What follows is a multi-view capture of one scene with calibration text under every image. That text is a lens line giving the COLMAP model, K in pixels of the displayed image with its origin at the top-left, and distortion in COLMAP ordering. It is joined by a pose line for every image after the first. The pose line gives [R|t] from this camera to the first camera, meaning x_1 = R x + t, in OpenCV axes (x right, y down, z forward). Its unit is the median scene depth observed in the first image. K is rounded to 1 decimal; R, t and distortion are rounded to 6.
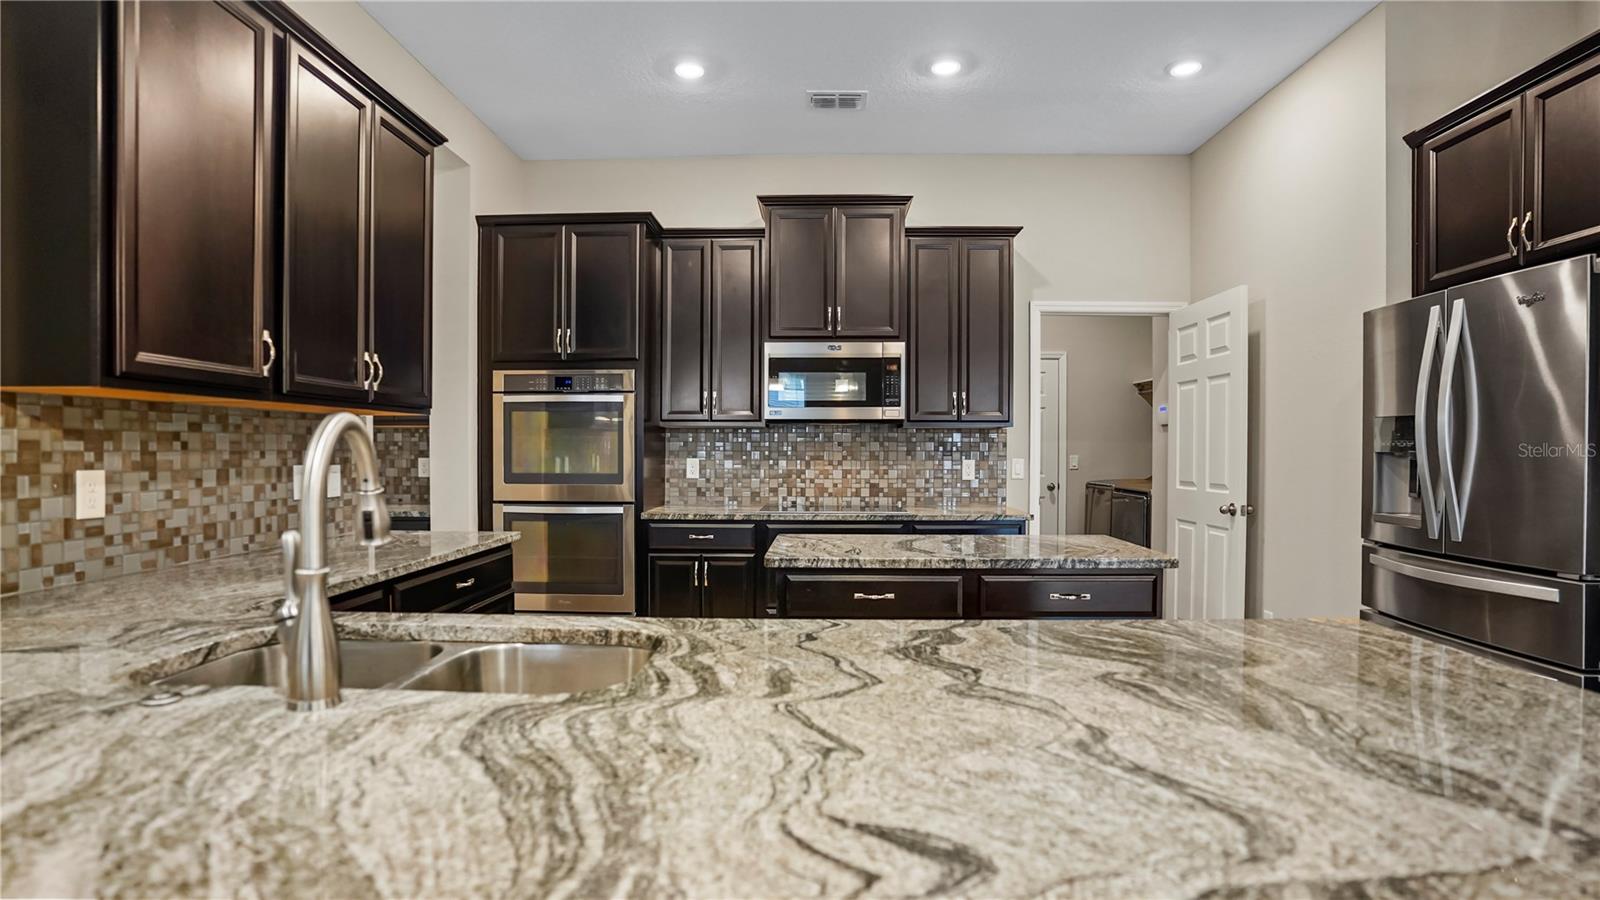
lens RADIAL K [[791.6, 0, 790.3], [0, 791.6, 459.4], [0, 0, 1]] dist [-0.073973, 0.033124]
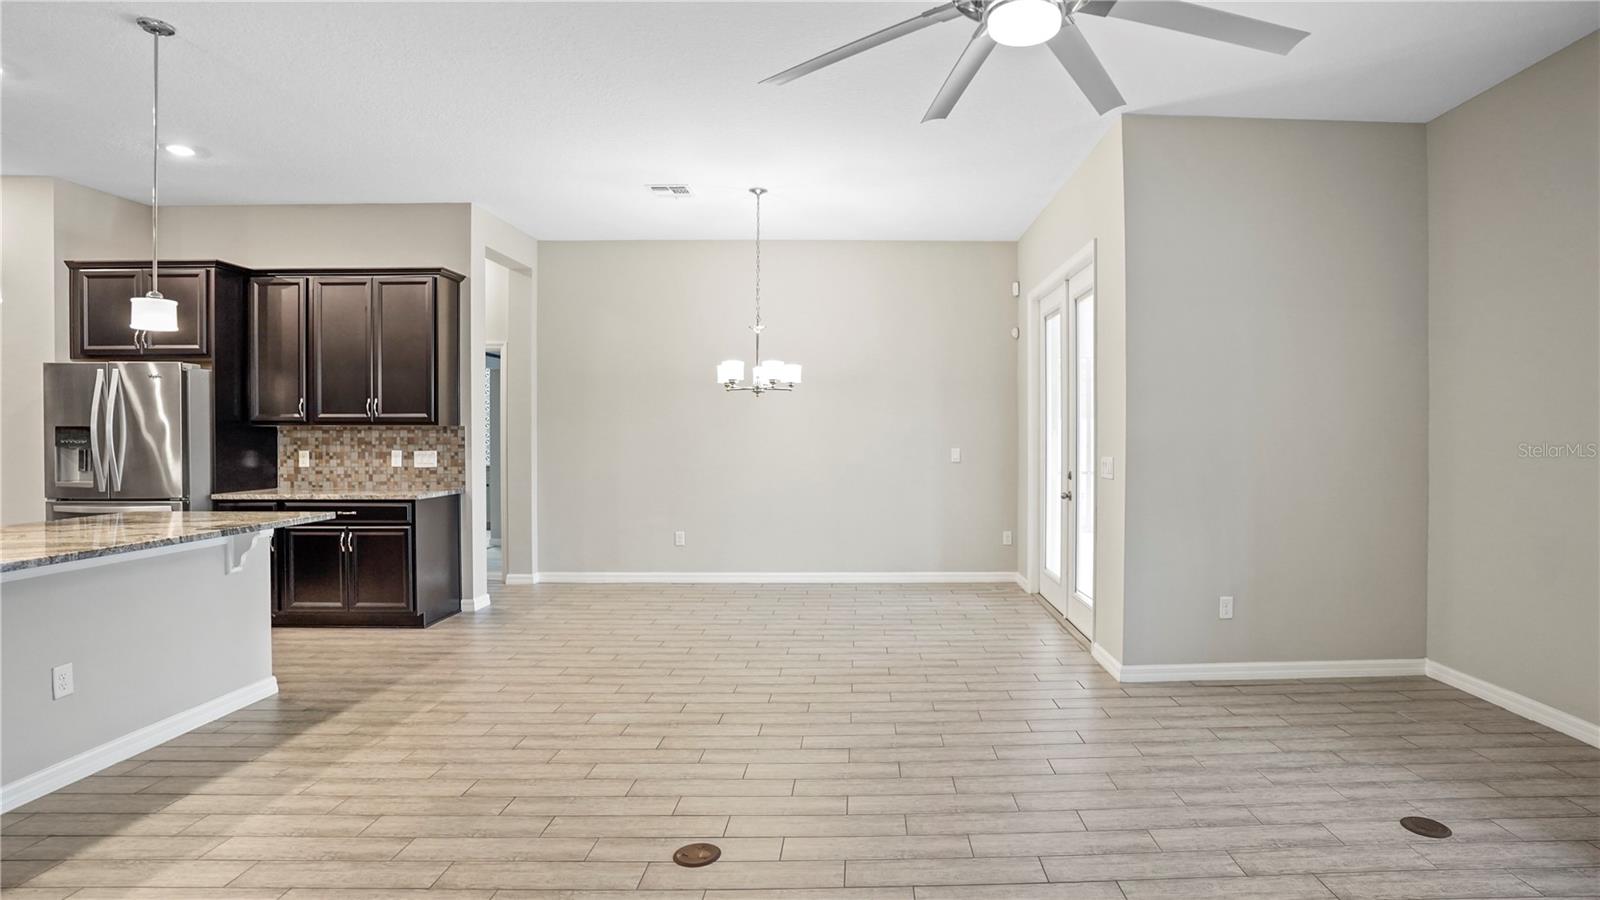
lens RADIAL K [[829.3, 0, 876.8], [0, 829.3, 444.7], [0, 0, 1]] dist [-0.042296, 0.001671]
pose [[-0.058392, -0.015428, 0.998174, -1.239770], [0.011836, 0.999800, 0.016146, -0.022347], [-0.998224, 0.012758, -0.058198, -0.810086]]
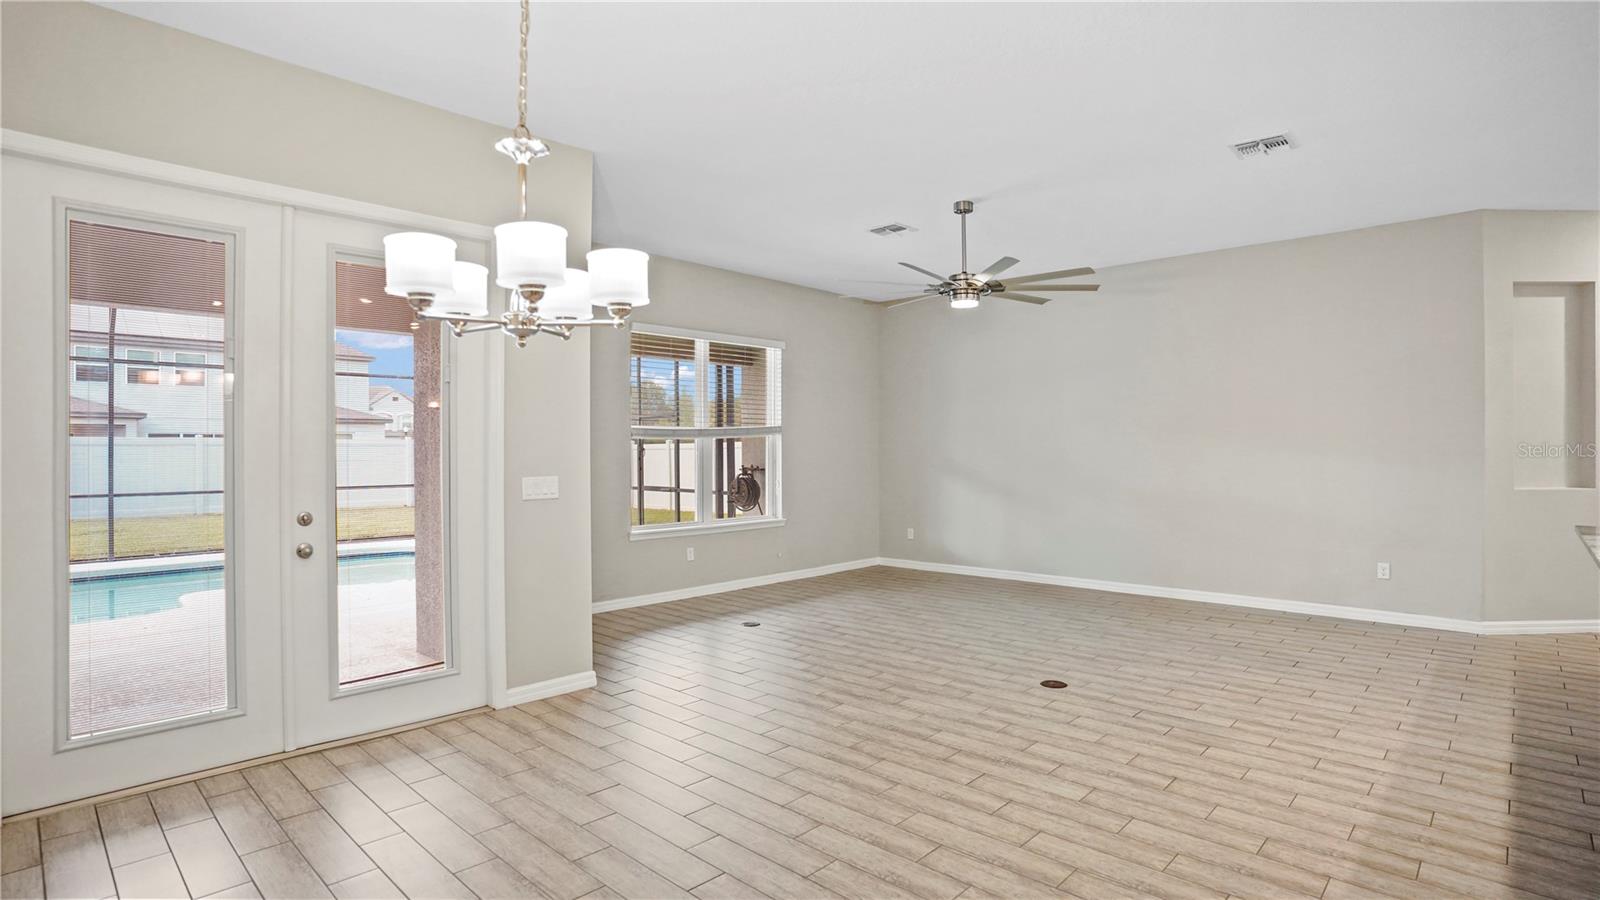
lens RADIAL K [[791.6, 0, 790.3], [0, 791.6, 459.4], [0, 0, 1]] dist [-0.073973, 0.033124]
pose [[-0.665211, 0.011266, -0.746570, 1.356175], [-0.004248, 0.999813, 0.018873, -0.032157], [0.746643, 0.015726, -0.665039, 0.036393]]
